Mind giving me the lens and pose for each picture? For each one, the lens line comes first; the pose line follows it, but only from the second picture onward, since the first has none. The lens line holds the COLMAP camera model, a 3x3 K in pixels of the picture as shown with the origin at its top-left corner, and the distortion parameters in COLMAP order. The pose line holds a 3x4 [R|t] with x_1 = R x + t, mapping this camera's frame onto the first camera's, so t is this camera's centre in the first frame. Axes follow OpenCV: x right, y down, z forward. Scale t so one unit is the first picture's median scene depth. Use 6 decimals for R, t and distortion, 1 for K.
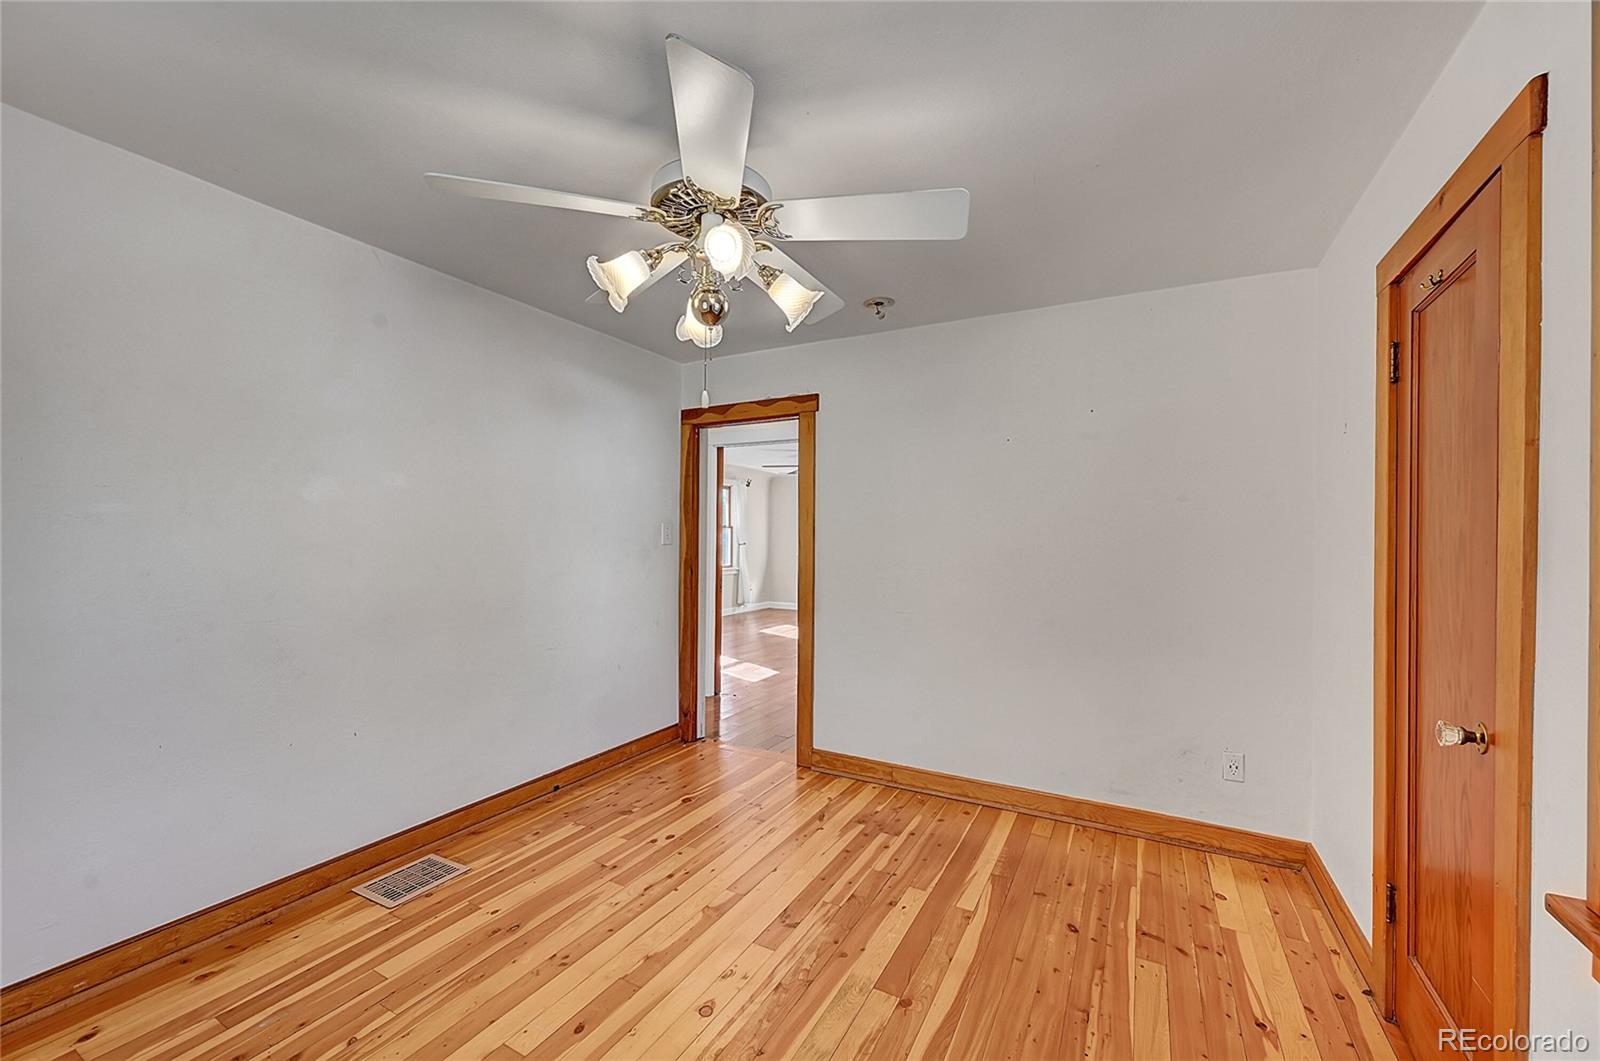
lens RADIAL K [[630.4, 0, 802.5], [0, 630.4, 537.8], [0, 0, 1]] dist [-0.004144, 0.000030]
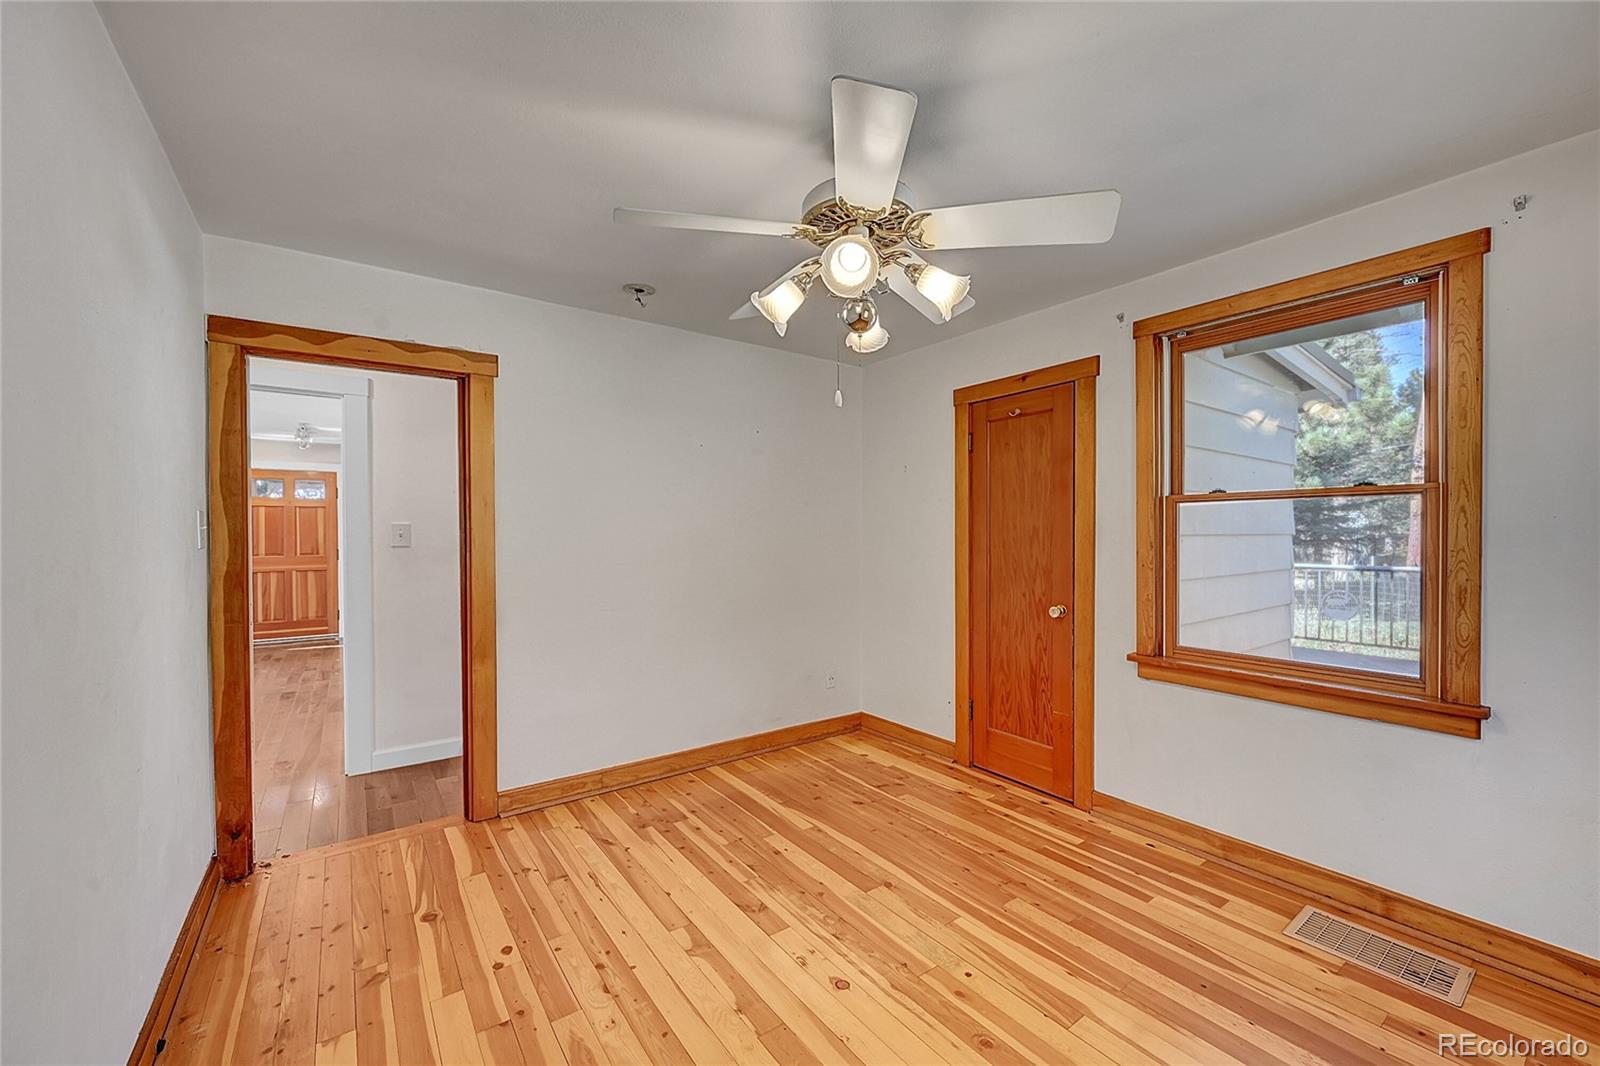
lens RADIAL K [[630.9, 0, 801.8], [0, 630.9, 540.9], [0, 0, 1]] dist [-0.001715, -0.000306]
pose [[0.432325, -0.024182, 0.901394, -0.827939], [0.007646, 0.999703, 0.023152, -0.009816], [-0.901686, -0.003117, 0.432381, 0.451504]]
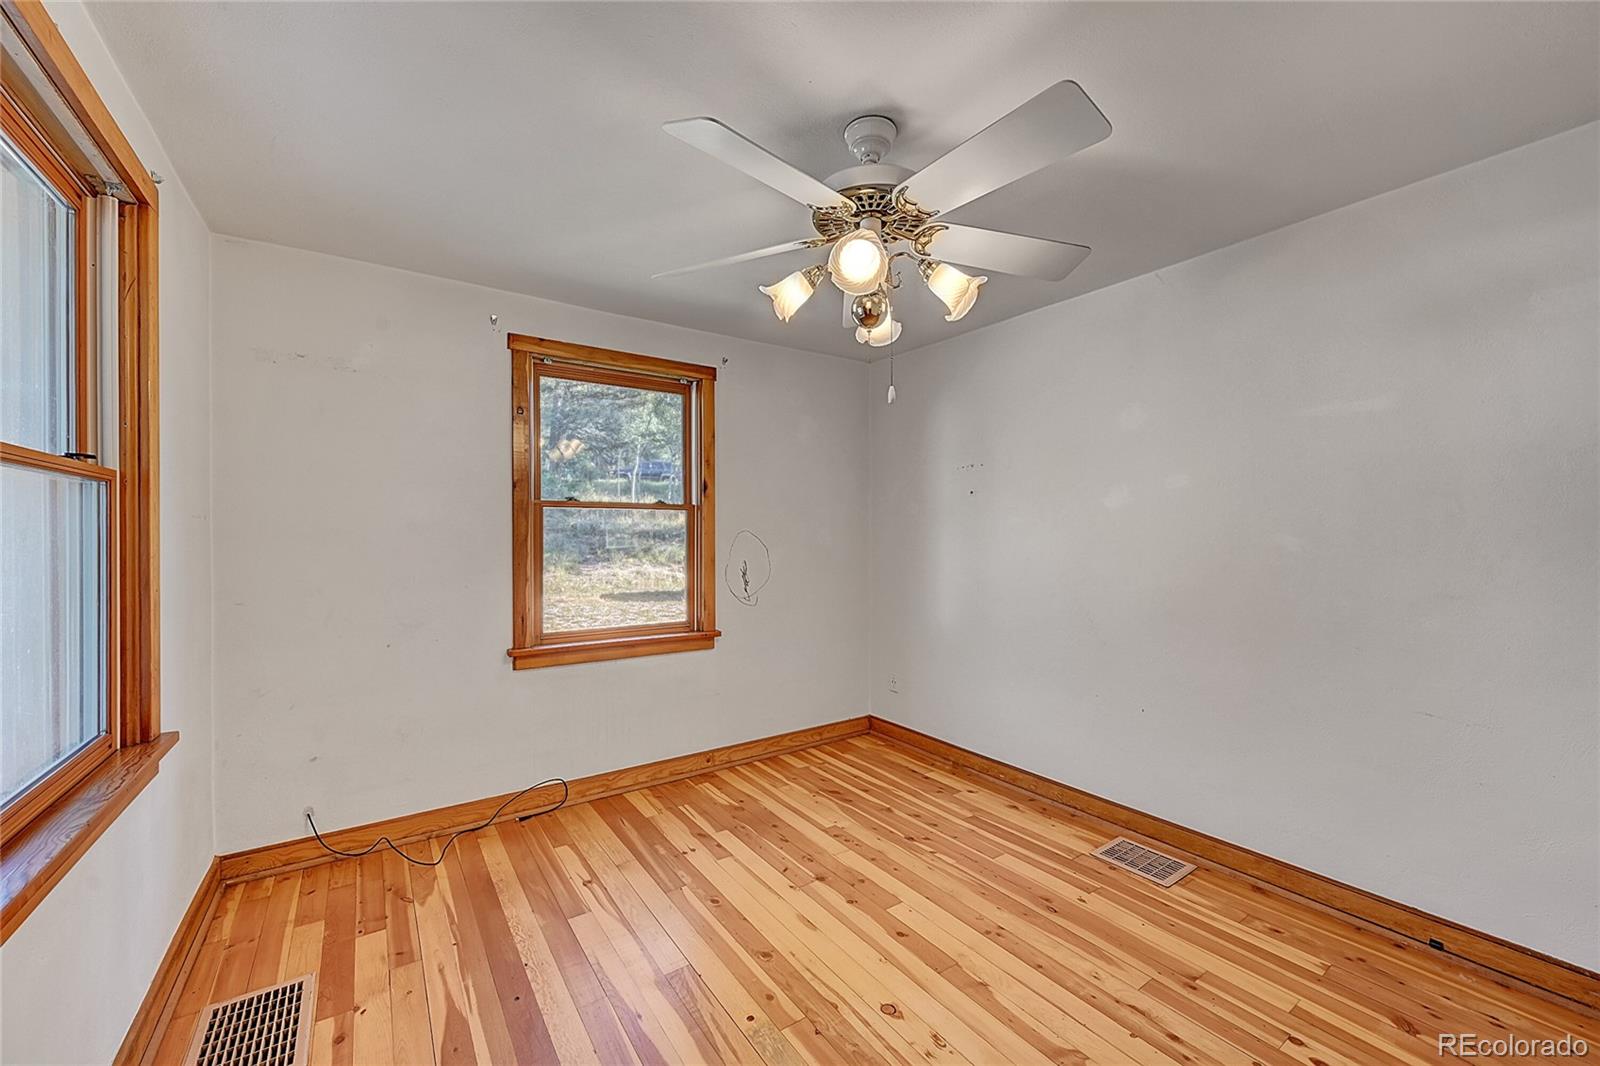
lens RADIAL K [[630.9, 0, 803.4], [0, 630.9, 539.1], [0, 0, 1]] dist [-0.001715, -0.000306]
pose [[-0.454074, -0.002482, -0.890961, 0.593496], [-0.004352, 0.999990, -0.000568, 0.006754], [0.890954, 0.003620, -0.454080, 0.988461]]
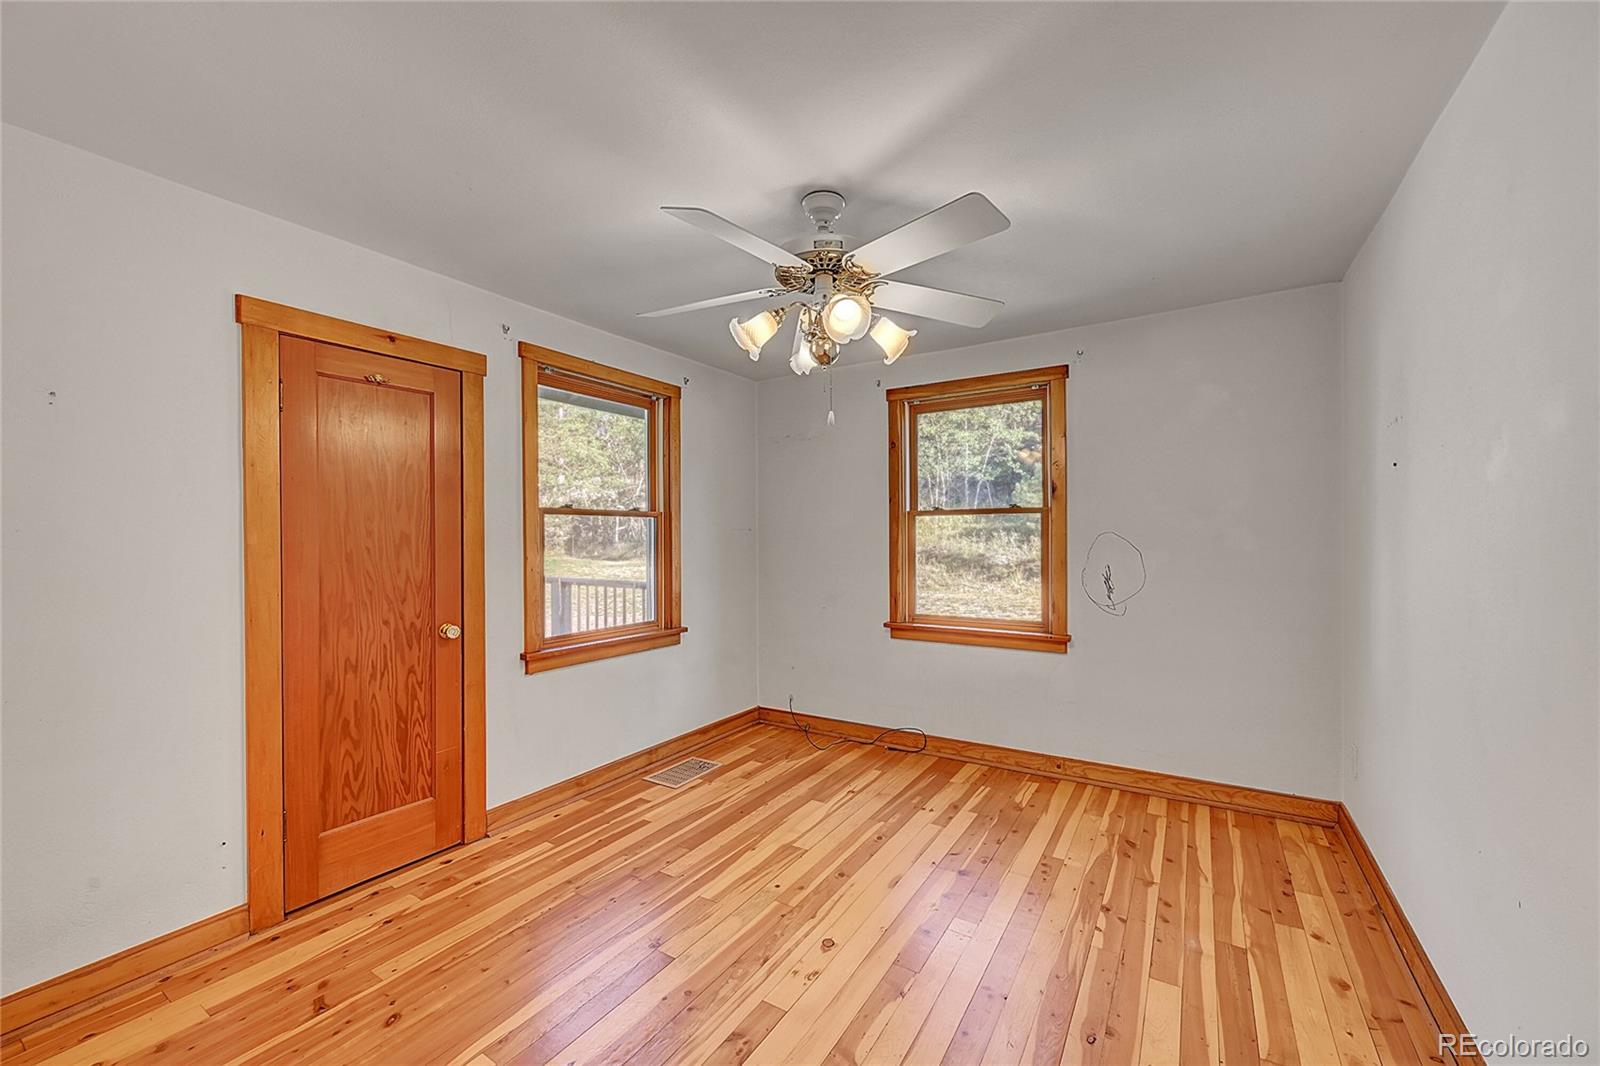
lens RADIAL K [[630.9, 0, 802.5], [0, 630.9, 540.2], [0, 0, 1]] dist [-0.001715, -0.000306]
pose [[-0.997698, -0.004657, 0.067657, -0.134816], [-0.004333, 0.999978, 0.004936, -0.000617], [-0.067678, 0.004632, -0.997696, 1.610367]]
